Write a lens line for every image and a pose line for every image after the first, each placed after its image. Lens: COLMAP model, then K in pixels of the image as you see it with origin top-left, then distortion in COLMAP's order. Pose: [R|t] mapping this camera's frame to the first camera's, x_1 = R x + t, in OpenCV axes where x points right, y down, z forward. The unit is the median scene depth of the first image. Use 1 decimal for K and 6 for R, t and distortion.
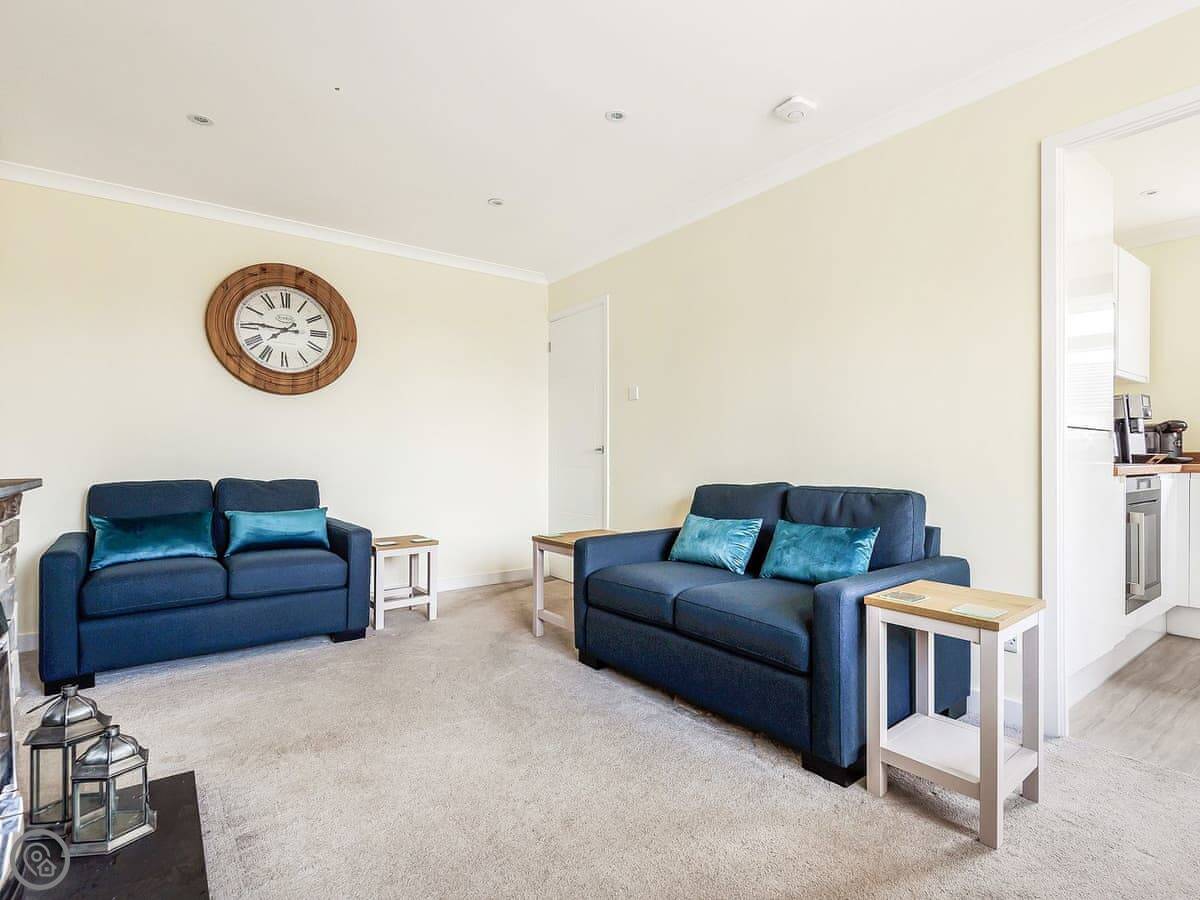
lens RADIAL K [[588.7, 0, 606.5], [0, 588.7, 455.1], [0, 0, 1]] dist [0.003124, 0.000028]
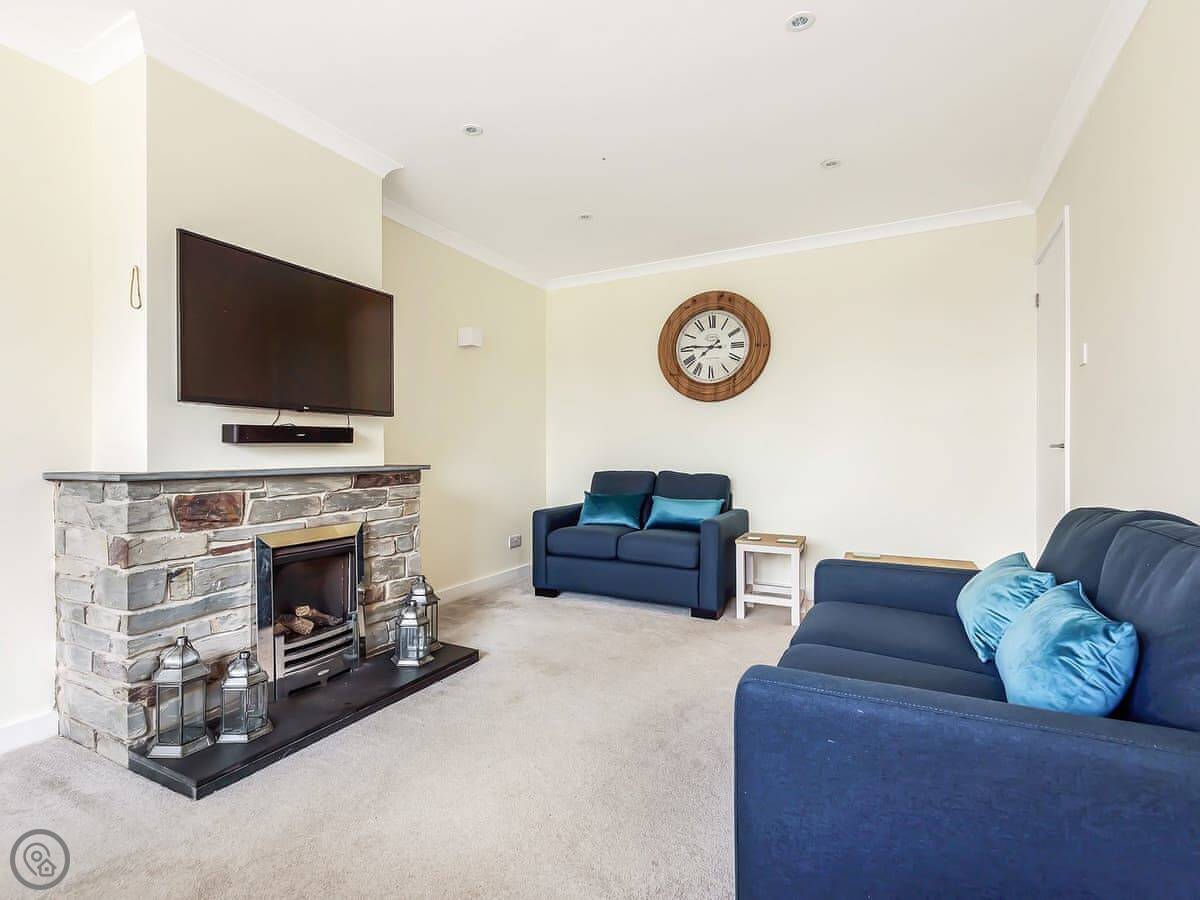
lens RADIAL K [[588.7, 0, 606.5], [0, 588.7, 455.1], [0, 0, 1]] dist [0.003124, 0.000028]
pose [[0.426218, 0.002588, -0.904617, 0.439019], [-0.001416, 0.999997, 0.002194, 0.001669], [0.904620, 0.000346, 0.426220, 0.312928]]
